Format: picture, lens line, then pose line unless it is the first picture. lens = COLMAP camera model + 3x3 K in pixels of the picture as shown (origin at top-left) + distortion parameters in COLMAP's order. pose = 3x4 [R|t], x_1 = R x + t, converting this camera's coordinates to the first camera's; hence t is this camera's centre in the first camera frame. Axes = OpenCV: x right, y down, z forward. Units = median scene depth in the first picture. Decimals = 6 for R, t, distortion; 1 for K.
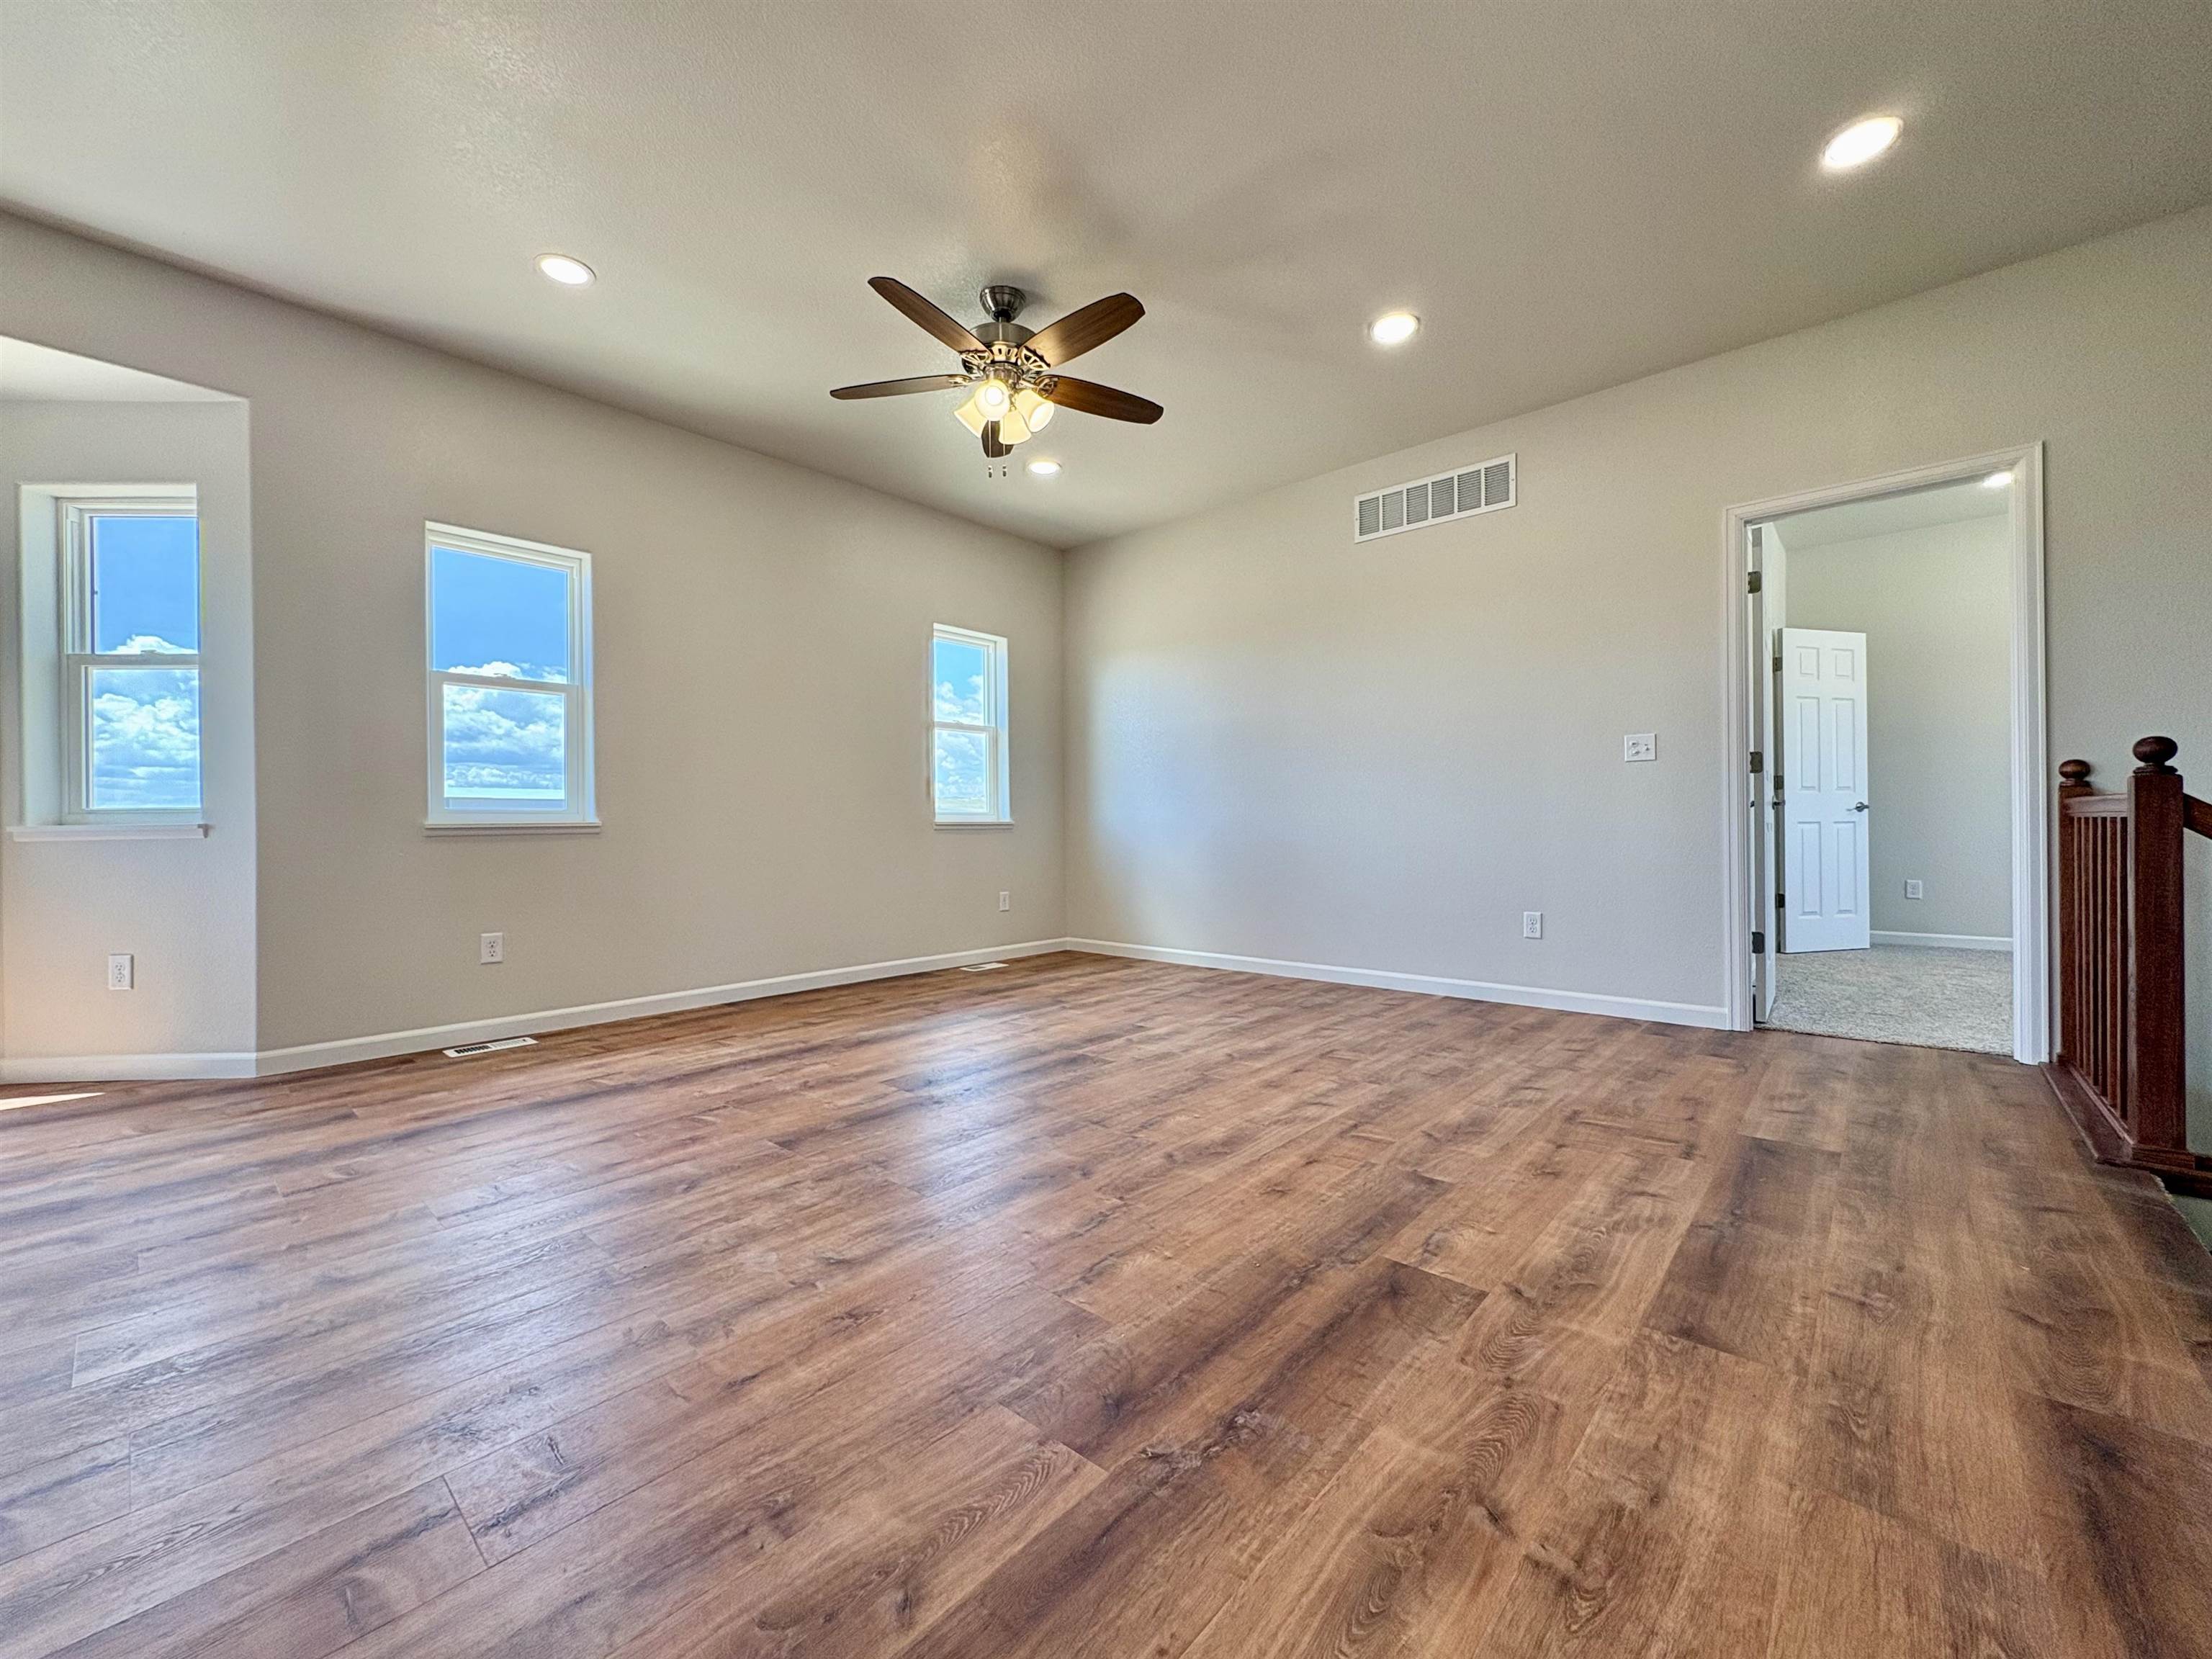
lens RADIAL K [[875.9, 0, 1108.0], [0, 875.9, 826.9], [0, 0, 1]] dist [-0.000023, -0.000026]
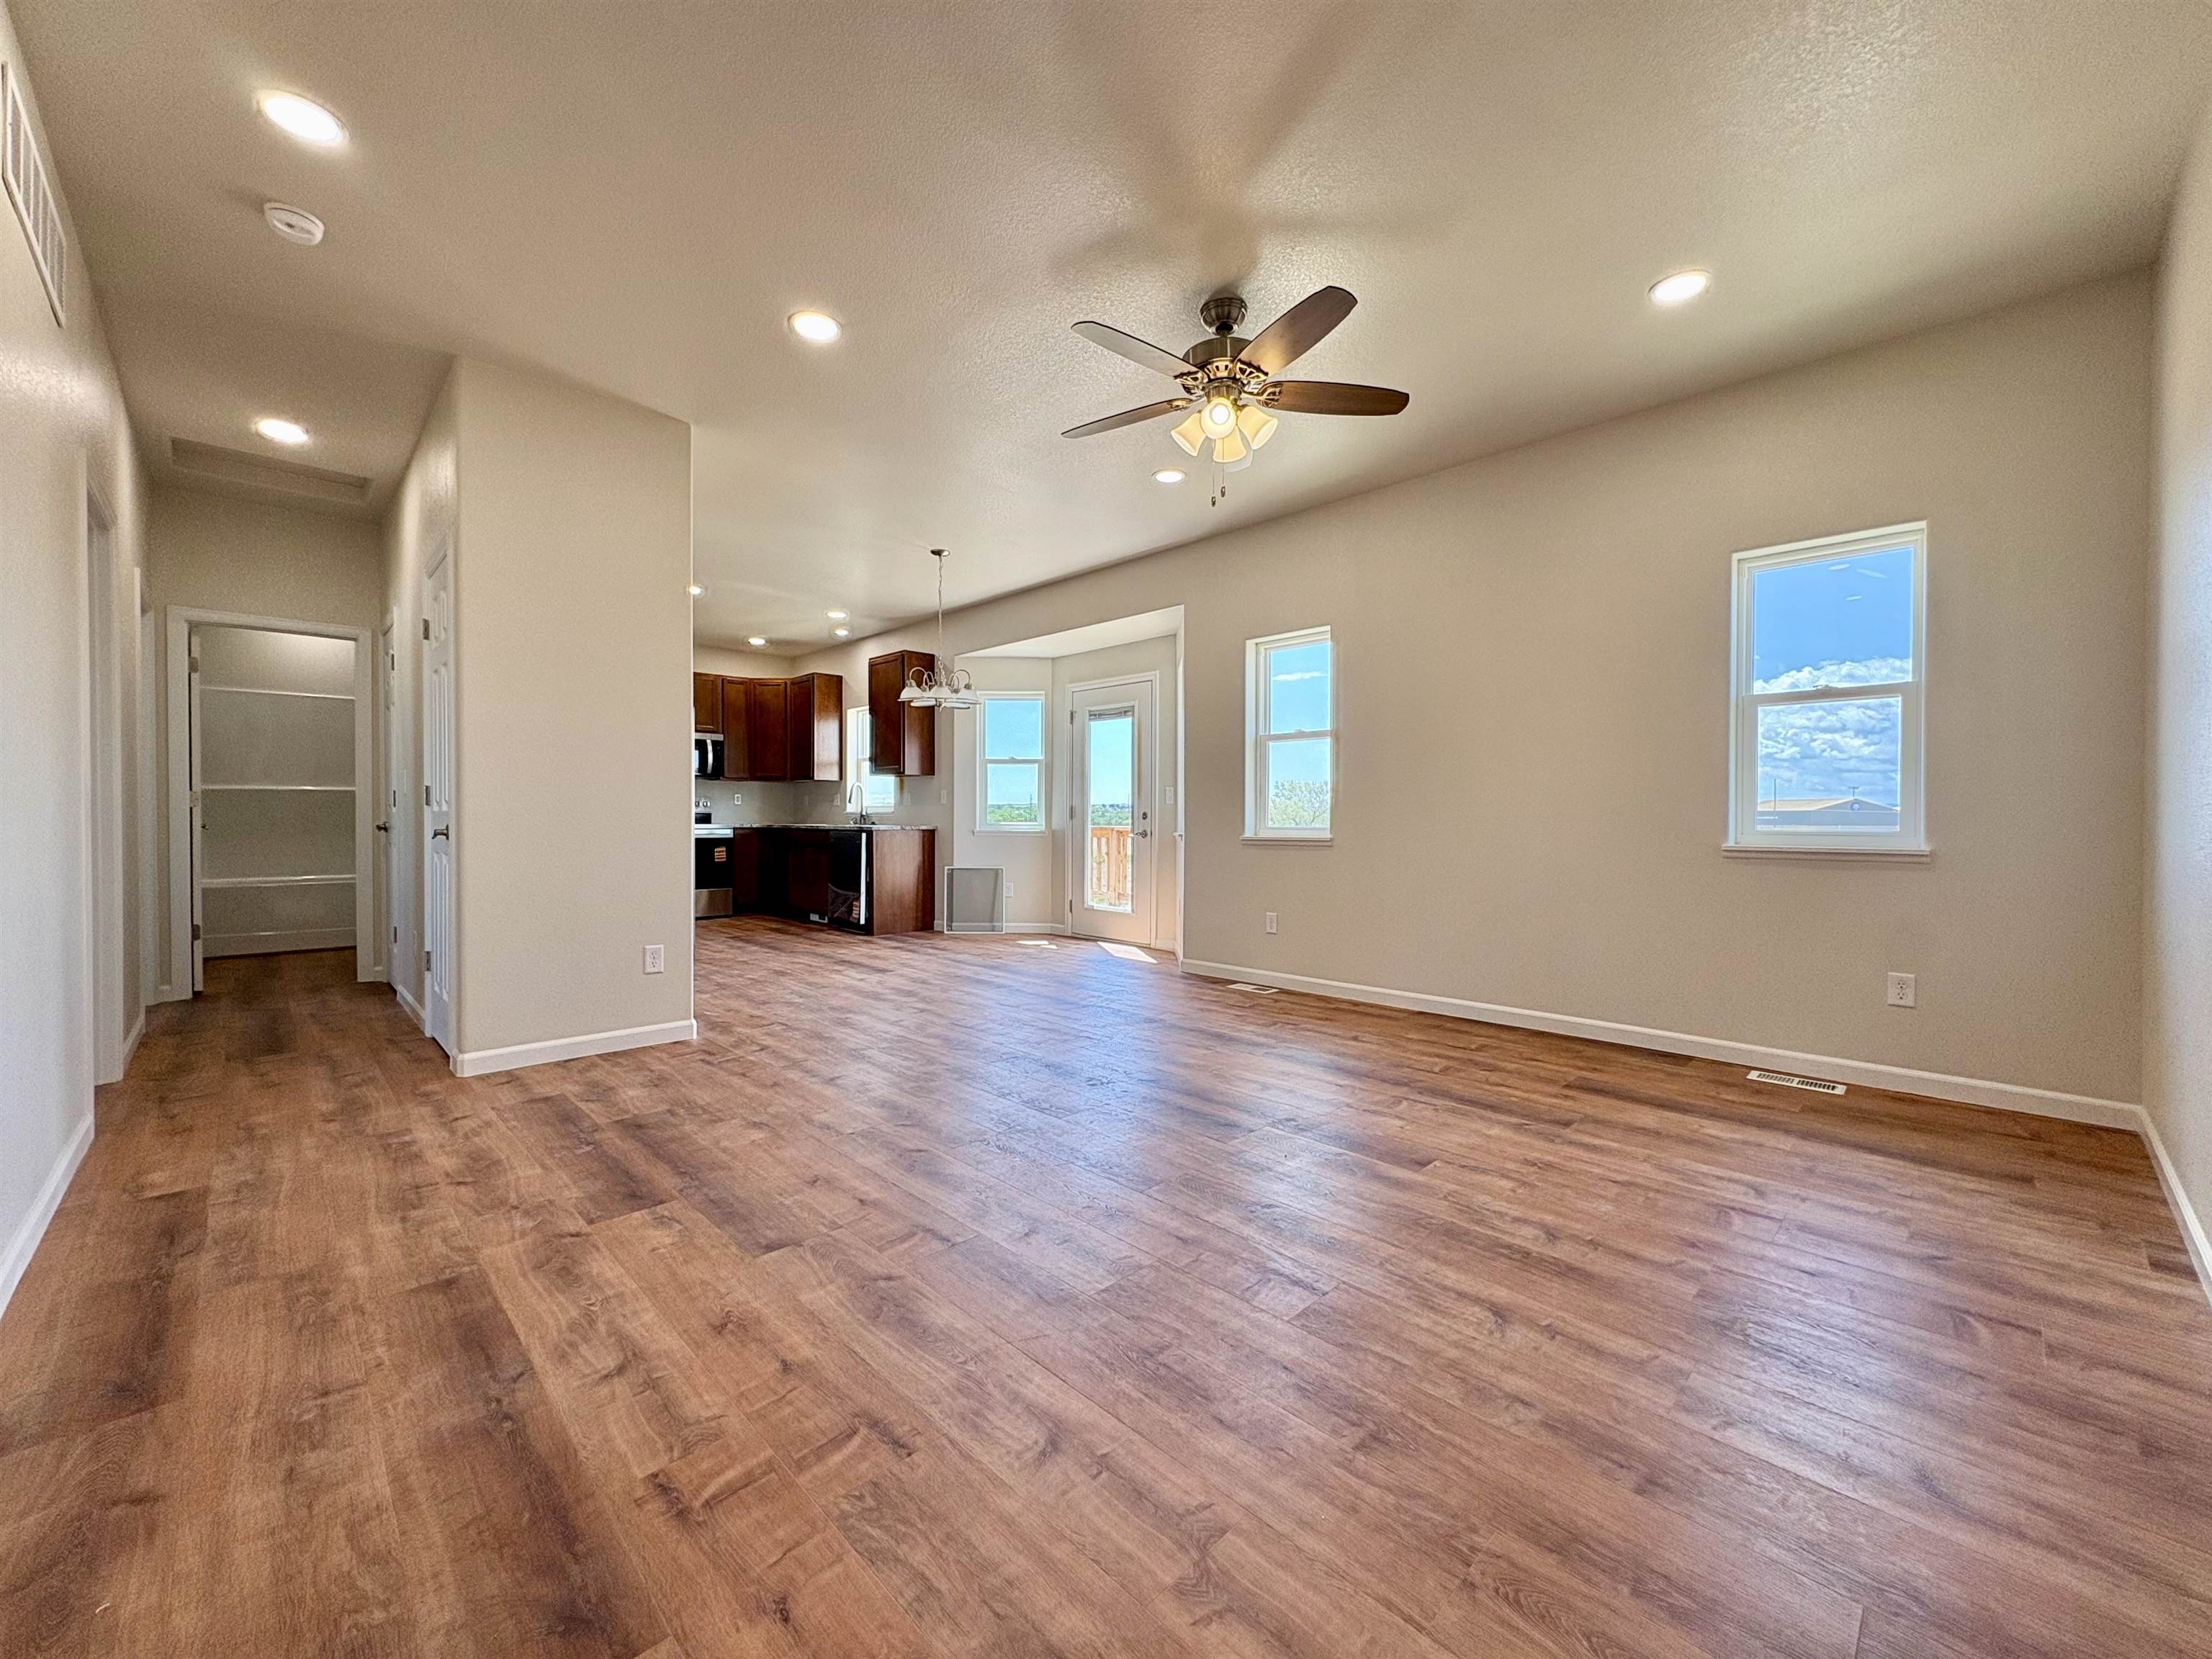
lens RADIAL K [[875.9, 0, 1109.8], [0, 875.9, 824.0], [0, 0, 1]] dist [-0.000023, -0.000026]
pose [[-0.063933, 0.018483, -0.997783, 1.116216], [0.000723, 0.999829, 0.018474, -0.076310], [0.997954, 0.000460, -0.063935, 1.221064]]
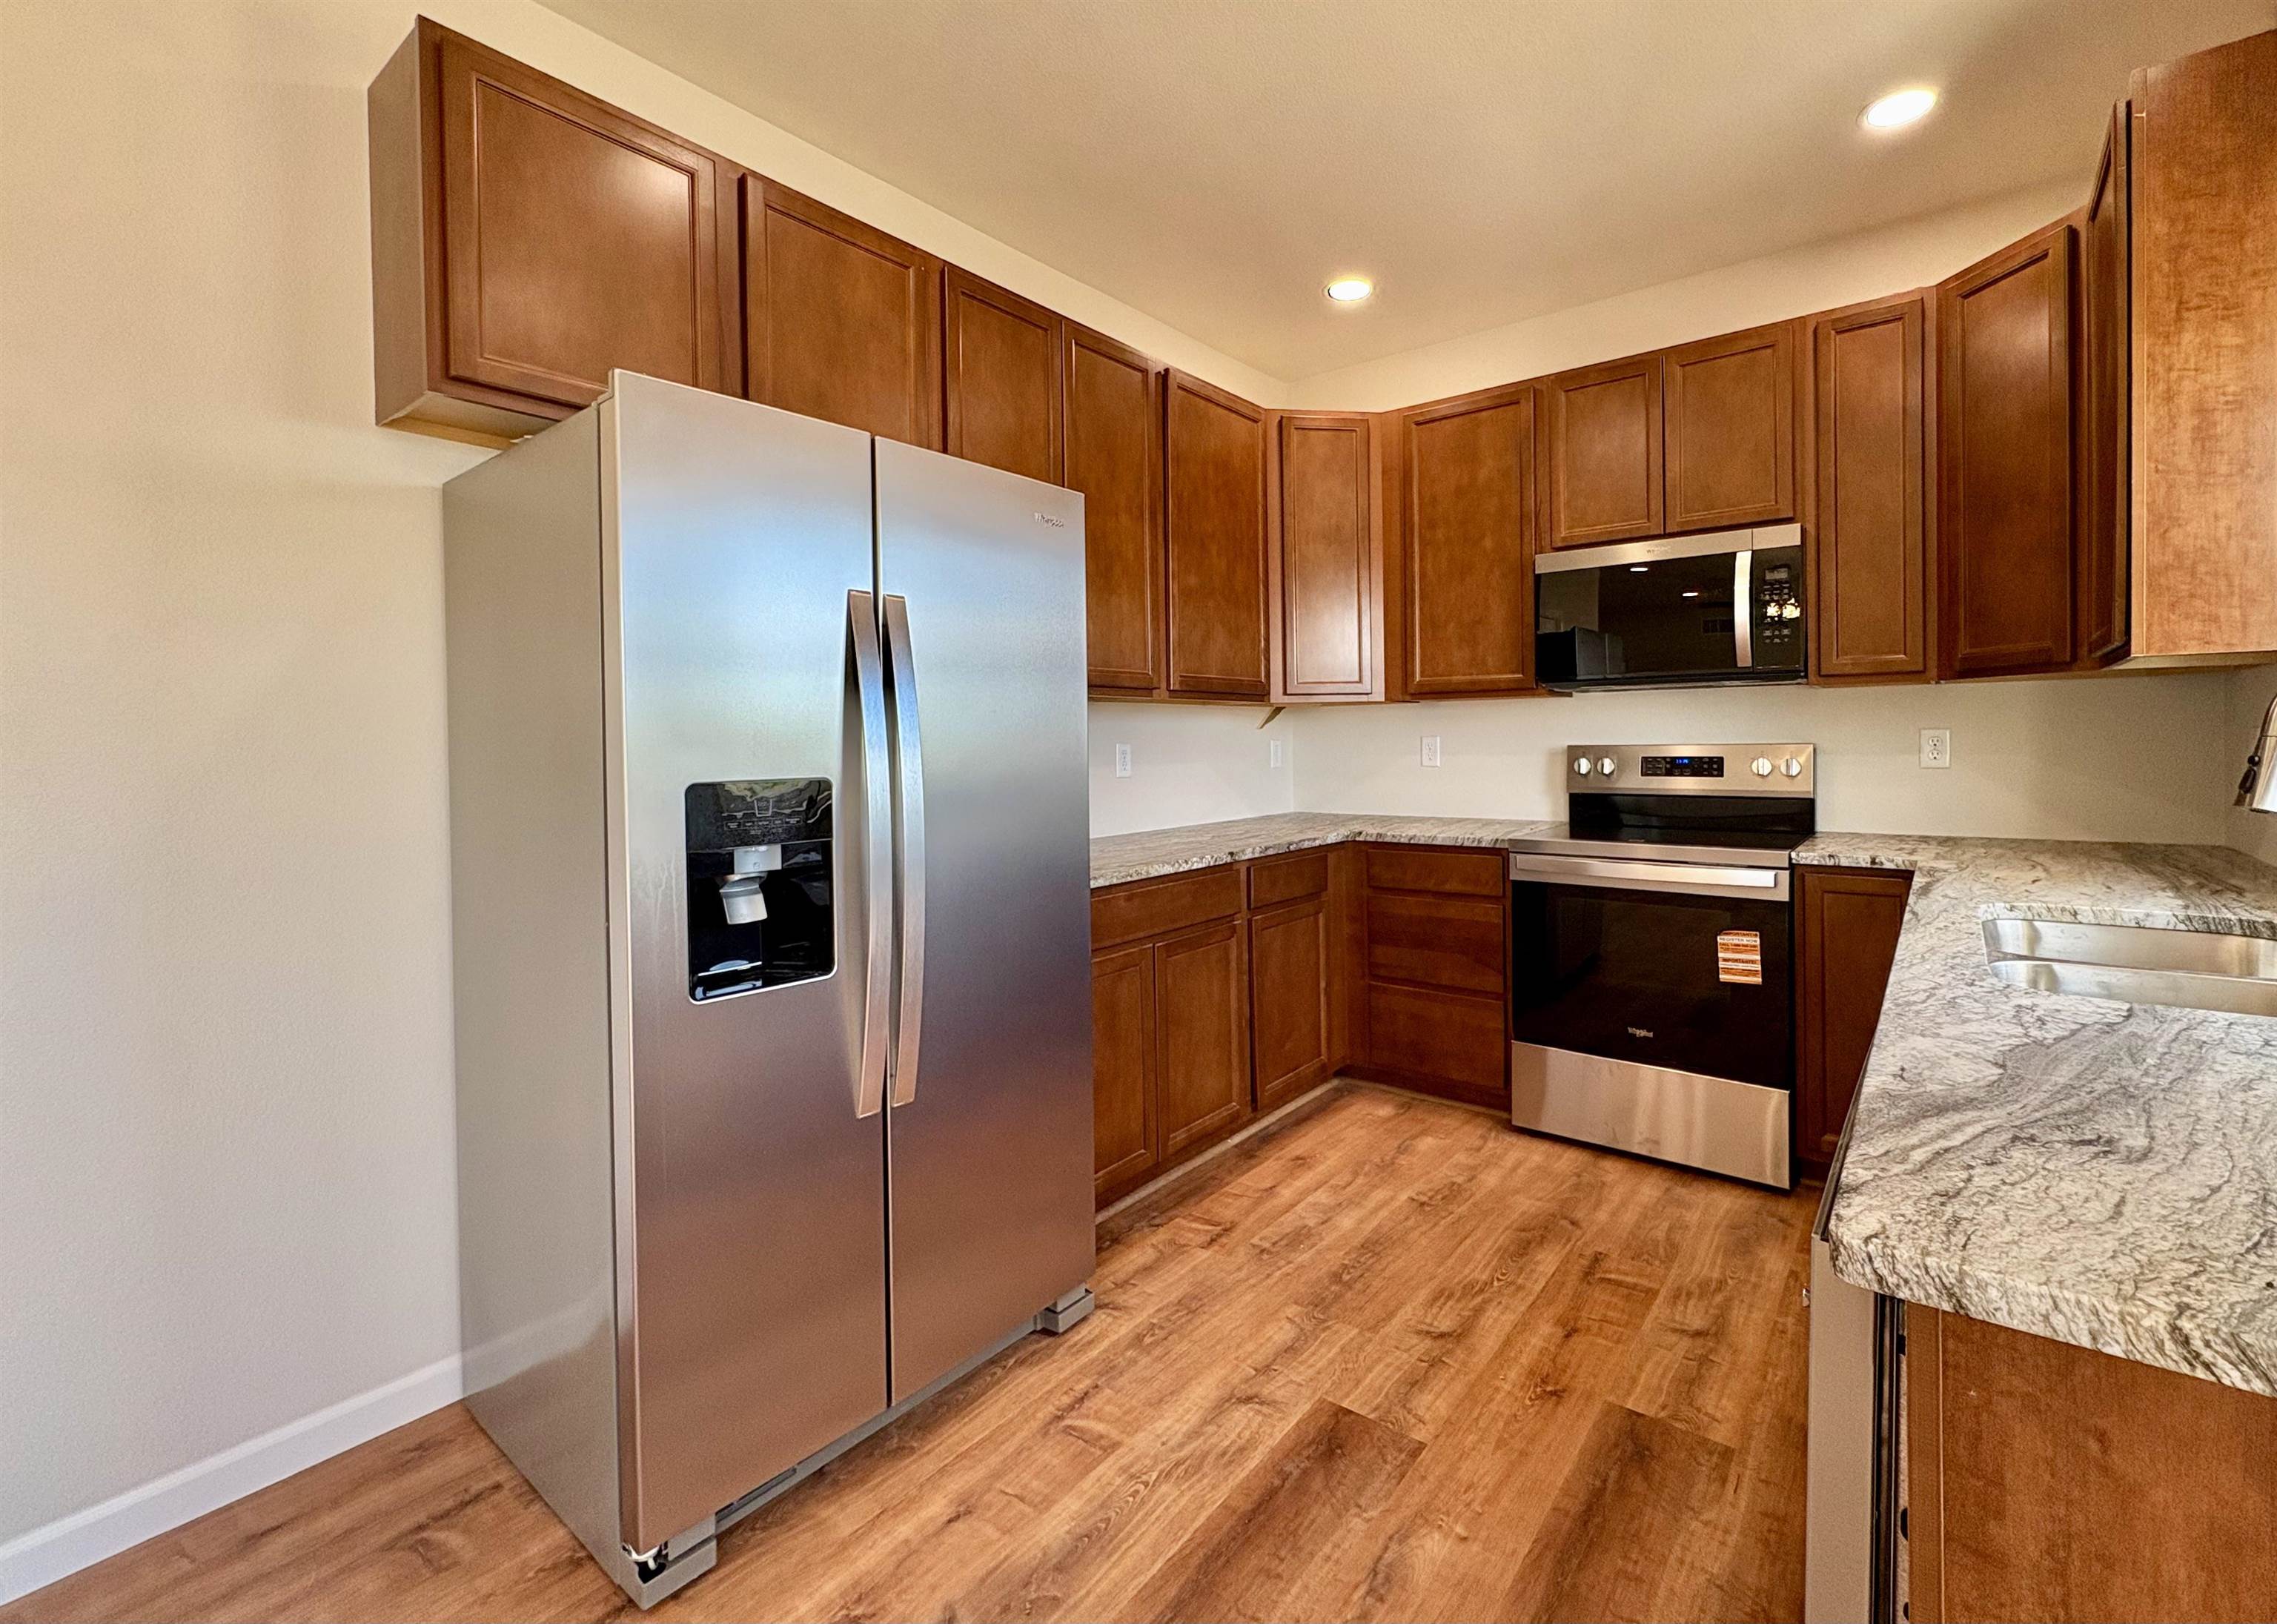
lens RADIAL K [[1009.5, 0, 1246.6], [0, 1009.5, 757.6], [0, 0, 1]] dist [0.002361, 0.000205]
pose [[-0.994604, 0.027761, -0.099960, -1.655254], [0.026307, 0.999528, 0.015834, -0.145630], [0.100353, 0.013119, -0.994865, 0.489496]]
